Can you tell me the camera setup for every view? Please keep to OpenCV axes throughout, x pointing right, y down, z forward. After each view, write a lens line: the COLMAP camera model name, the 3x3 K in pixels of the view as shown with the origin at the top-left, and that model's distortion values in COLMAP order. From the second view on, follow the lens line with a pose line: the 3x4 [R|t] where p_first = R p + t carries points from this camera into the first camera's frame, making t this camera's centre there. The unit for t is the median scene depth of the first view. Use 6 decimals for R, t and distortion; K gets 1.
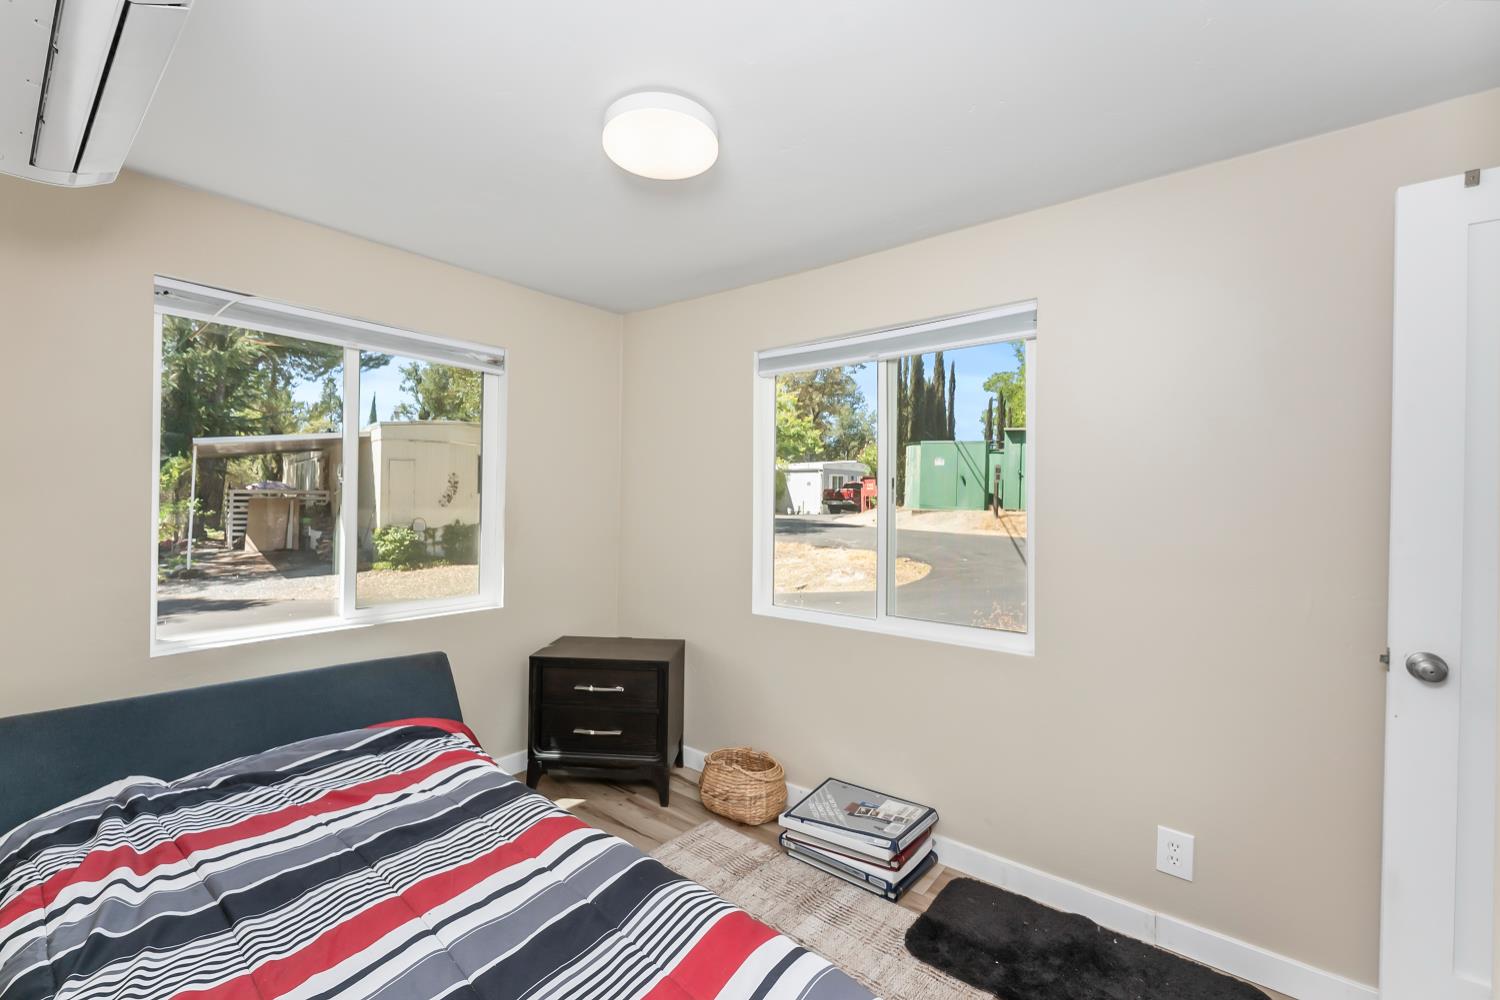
lens RADIAL K [[609.2, 0, 750.0], [0, 609.2, 500.0], [0, 0, 1]] dist [0.000778, 0.000081]
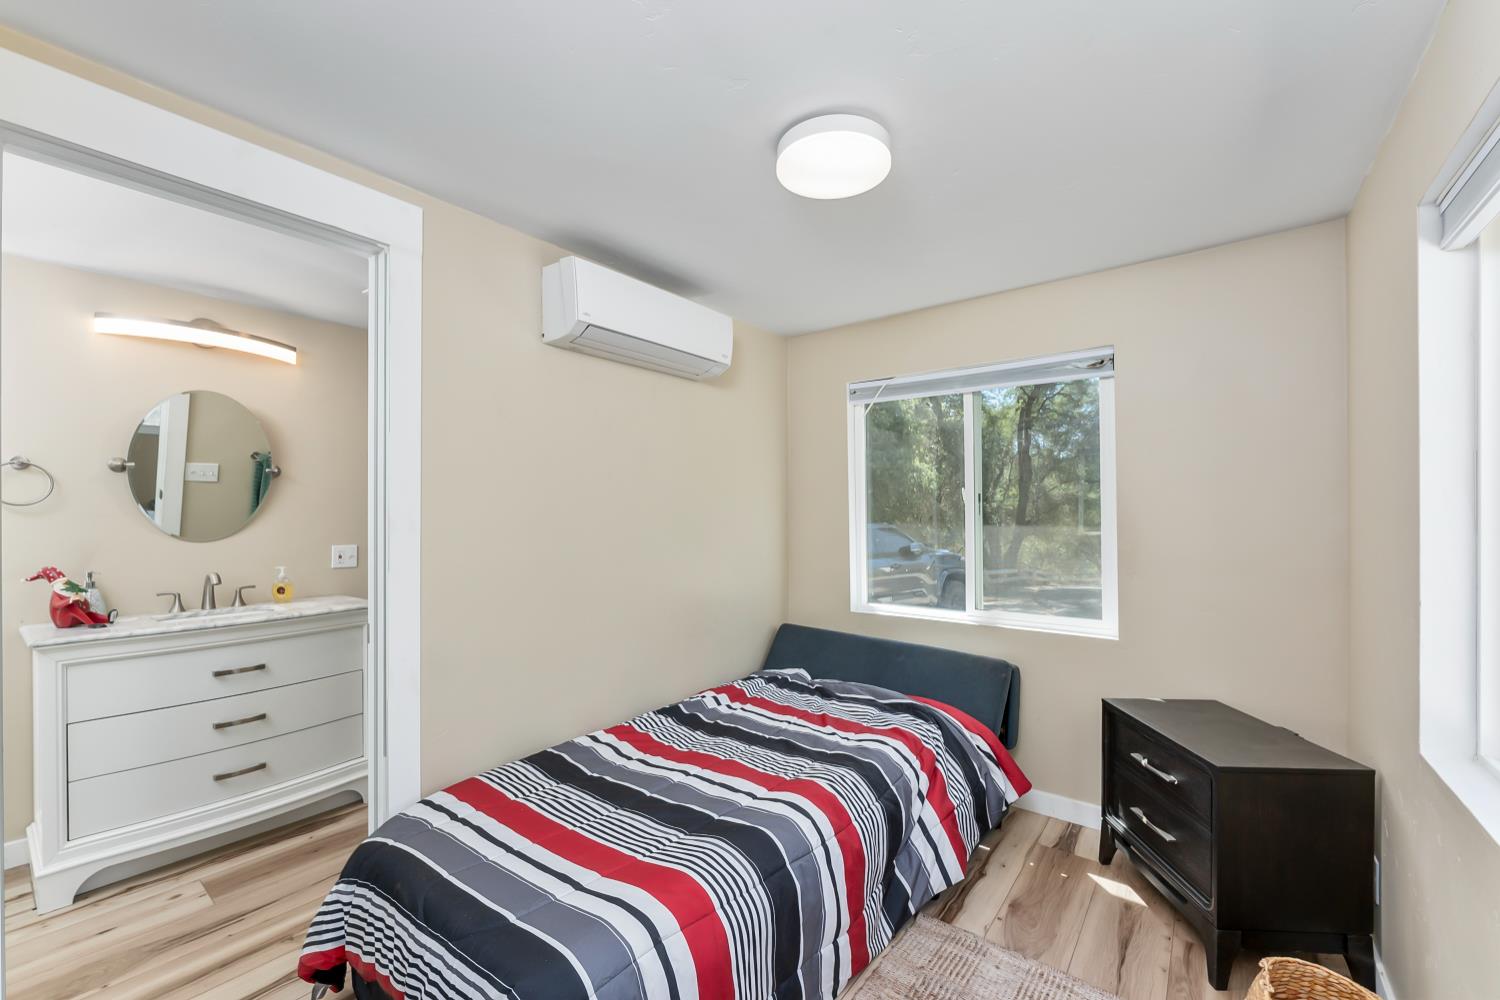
lens RADIAL K [[619.6, 0, 752.8], [0, 619.6, 516.4], [0, 0, 1]] dist [-0.000993, -0.000132]
pose [[0.024339, -0.006280, -0.999684, 0.804473], [-0.000719, 0.999980, -0.006299, 0.007746], [0.999704, 0.000872, 0.024334, 0.771474]]
